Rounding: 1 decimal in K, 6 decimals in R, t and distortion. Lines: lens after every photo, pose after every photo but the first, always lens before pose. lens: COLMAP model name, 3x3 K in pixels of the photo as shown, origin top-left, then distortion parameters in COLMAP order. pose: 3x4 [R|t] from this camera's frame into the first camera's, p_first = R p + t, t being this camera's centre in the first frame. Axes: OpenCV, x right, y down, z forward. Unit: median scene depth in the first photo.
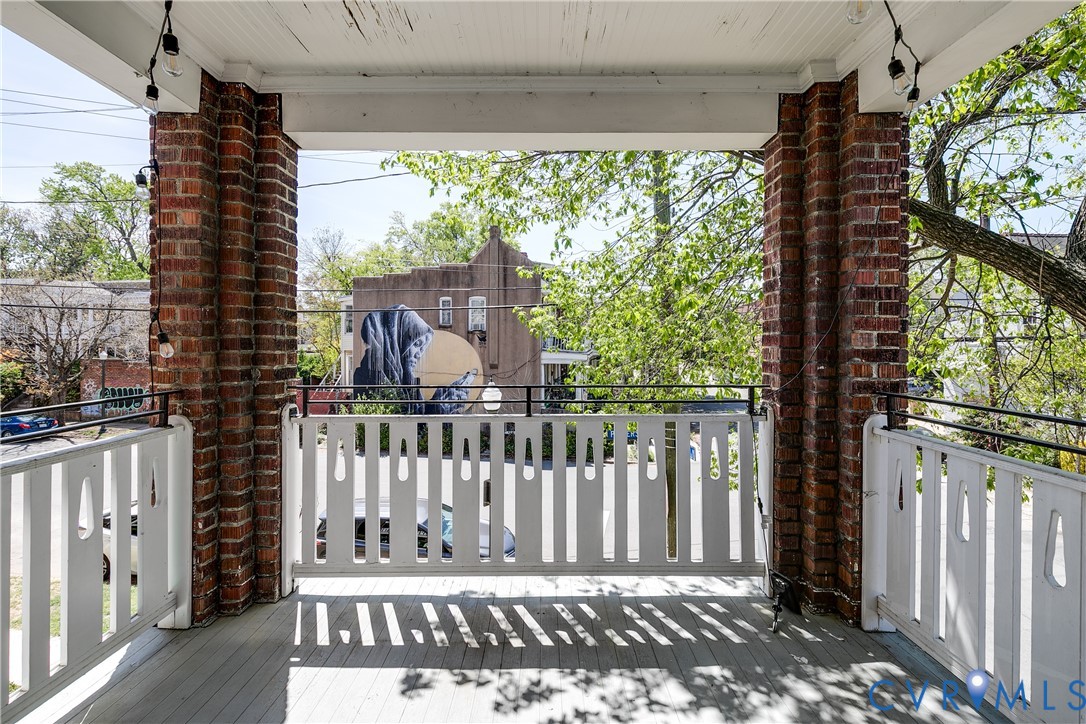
lens RADIAL K [[515.8, 0, 542.0], [0, 515.8, 379.2], [0, 0, 1]] dist [0.005212, -0.000030]
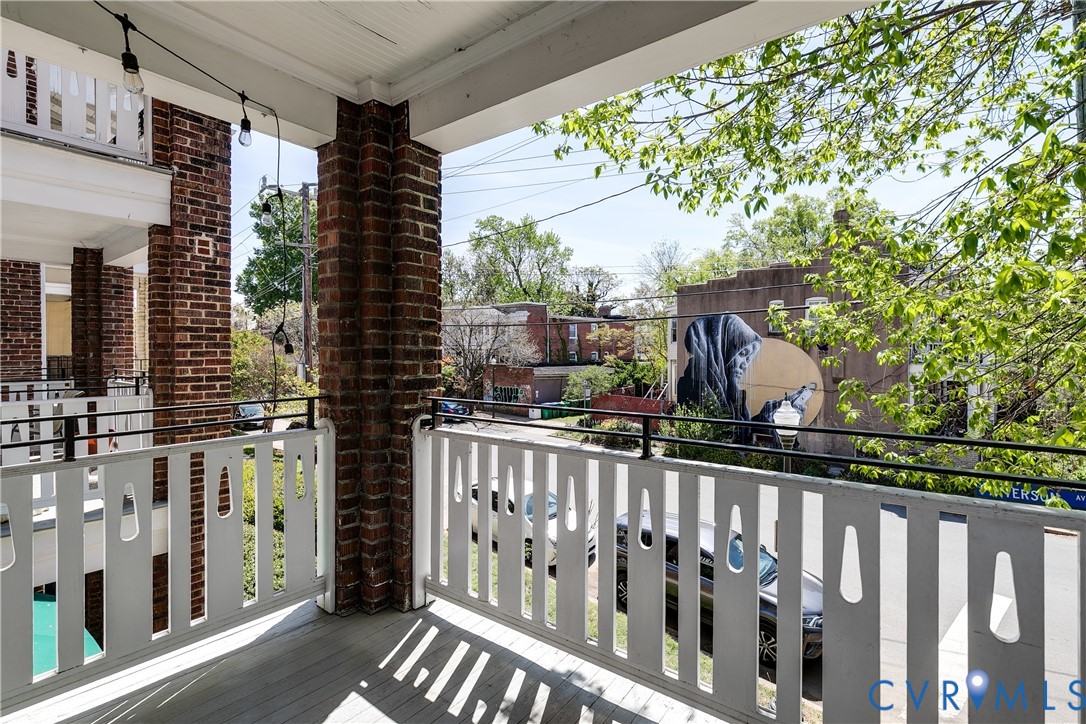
lens RADIAL K [[515.8, 0, 542.0], [0, 515.8, 379.2], [0, 0, 1]] dist [0.005212, -0.000030]
pose [[0.786591, 0.033621, -0.616558, 0.297049], [-0.044343, 0.999014, -0.002096, -0.028357], [0.615880, 0.028989, 0.787307, 0.367523]]
